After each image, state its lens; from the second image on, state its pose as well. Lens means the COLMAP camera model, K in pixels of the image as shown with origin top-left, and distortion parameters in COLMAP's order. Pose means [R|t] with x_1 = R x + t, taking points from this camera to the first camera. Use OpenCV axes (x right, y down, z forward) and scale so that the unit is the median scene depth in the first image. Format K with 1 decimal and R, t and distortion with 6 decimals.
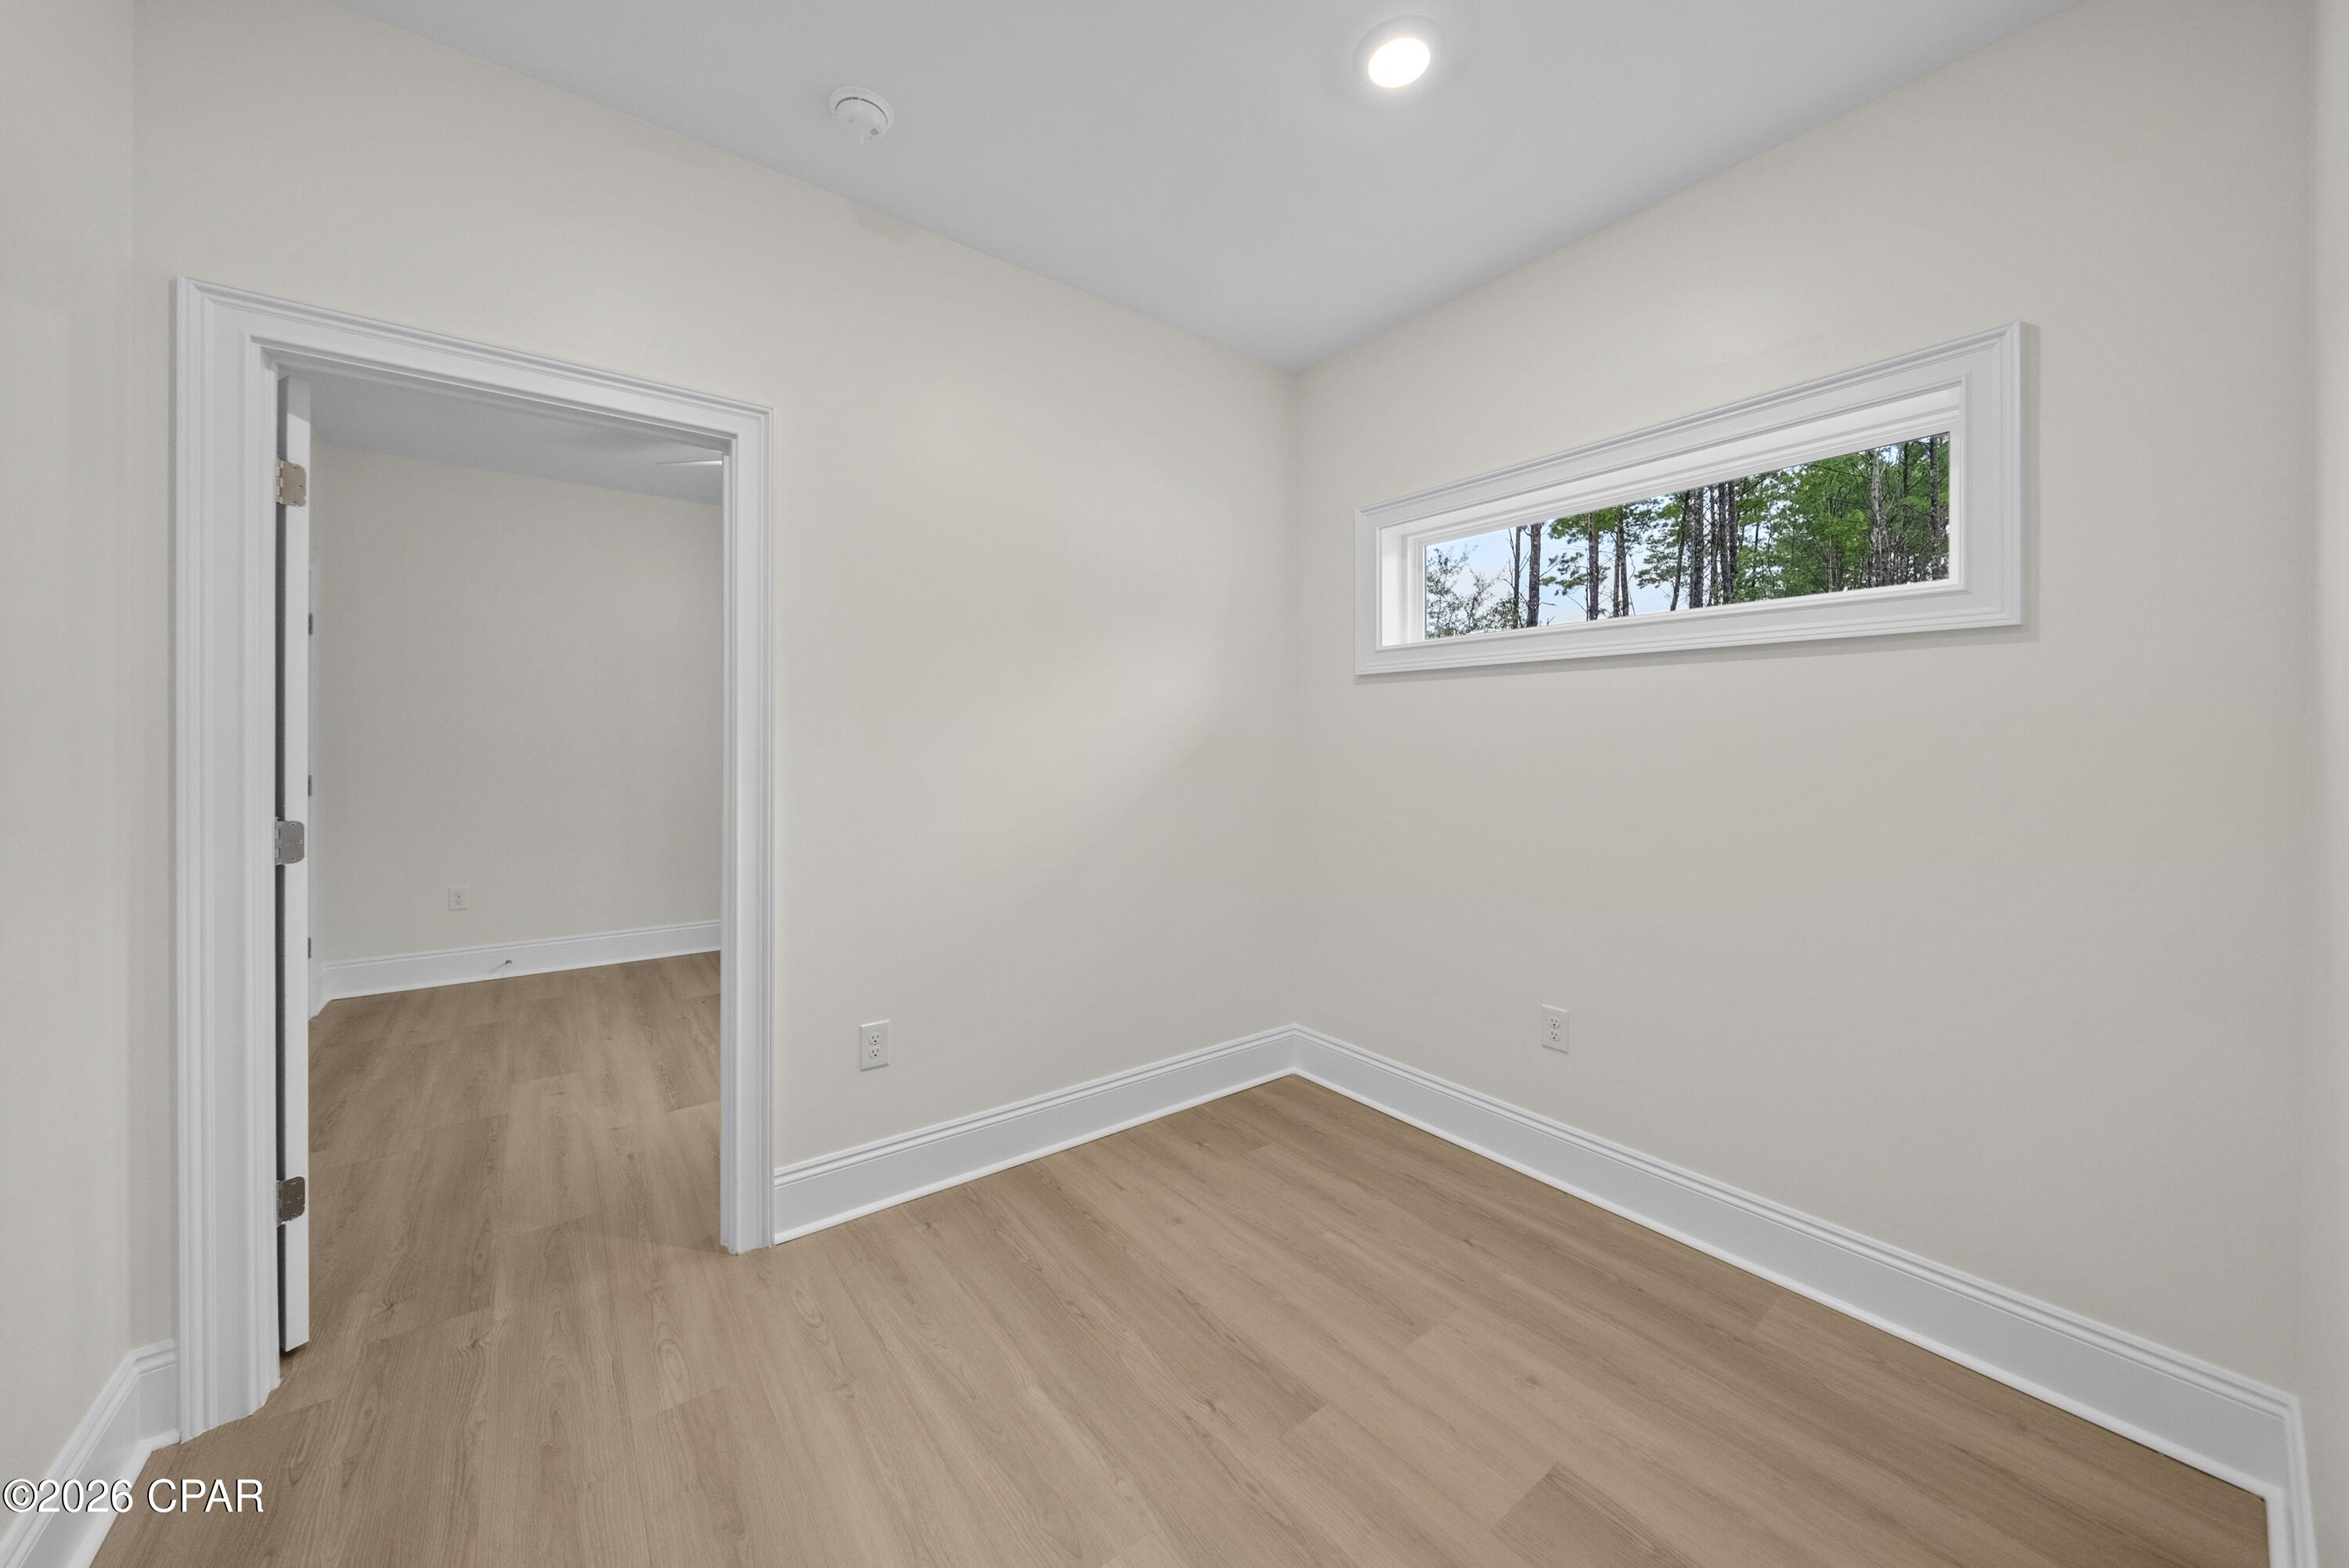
lens RADIAL K [[831.7, 0, 1164.1], [0, 831.7, 746.6], [0, 0, 1]] dist [-0.004073, -0.000184]
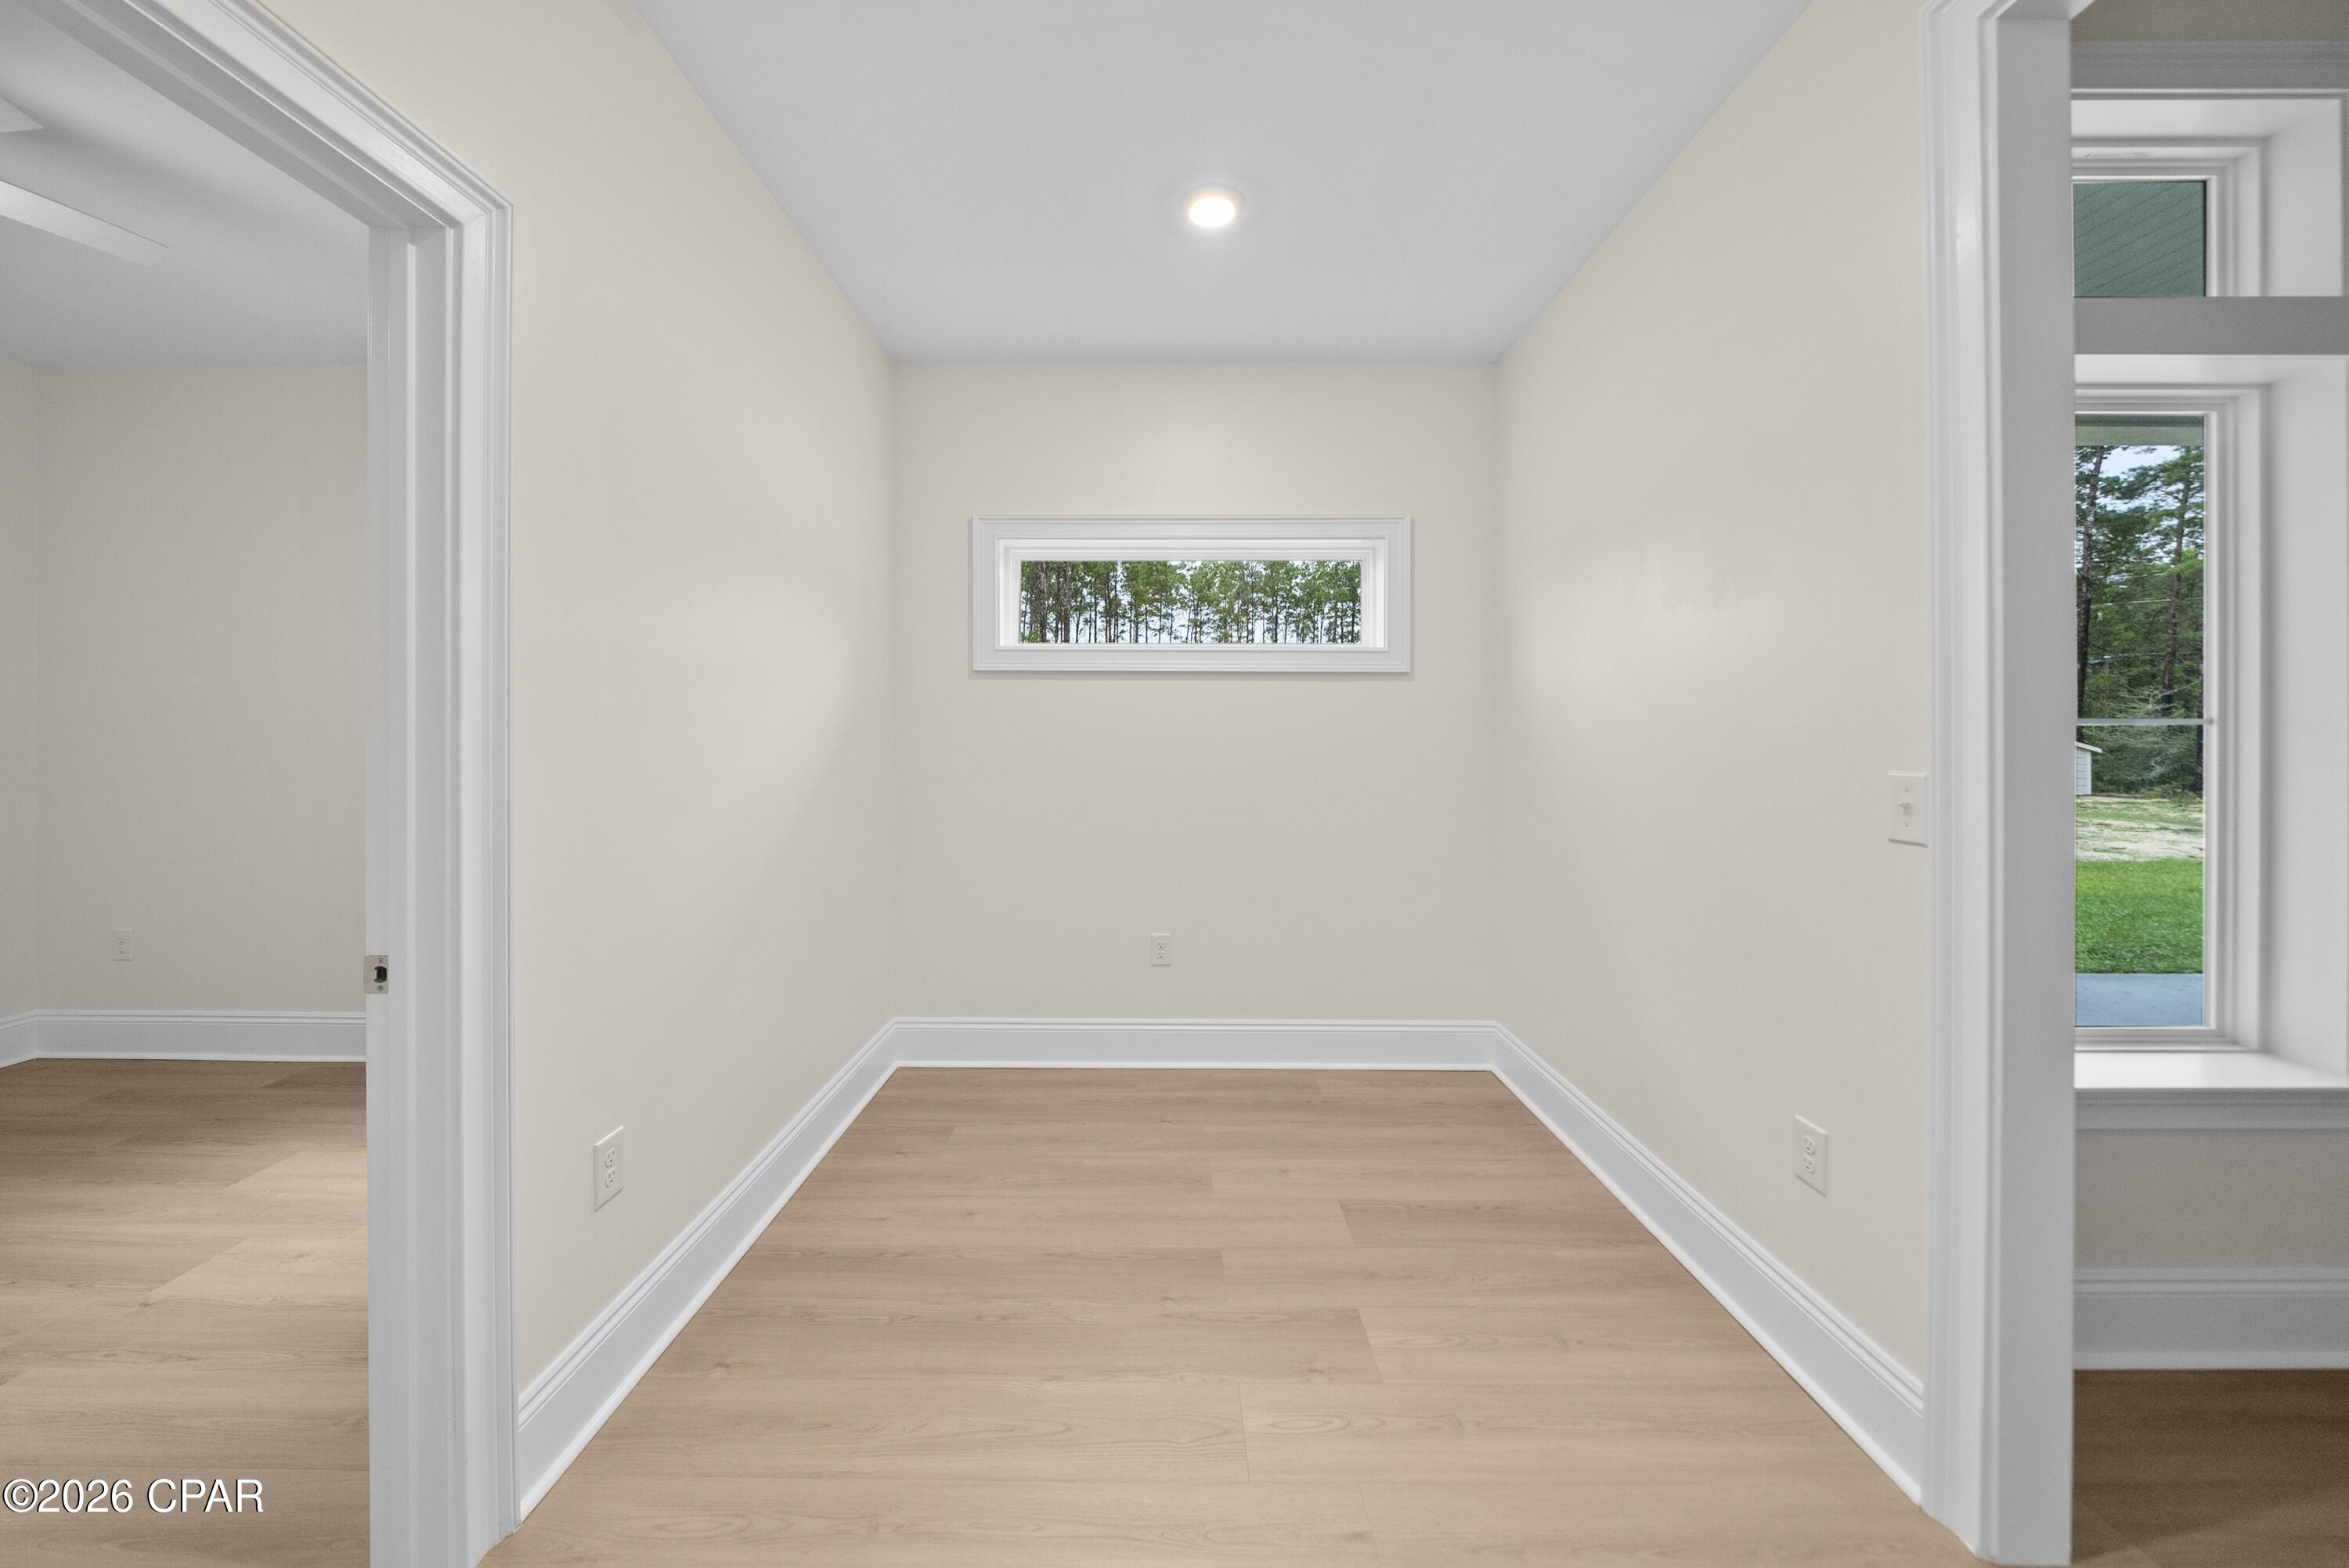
lens RADIAL K [[831.7, 0, 1155.5], [0, 831.7, 742.0], [0, 0, 1]] dist [-0.004073, -0.000184]
pose [[0.609279, -0.007442, 0.792921, -0.707468], [0.003246, 0.999971, 0.006890, -0.001123], [-0.792949, -0.001624, 0.609285, 0.242402]]
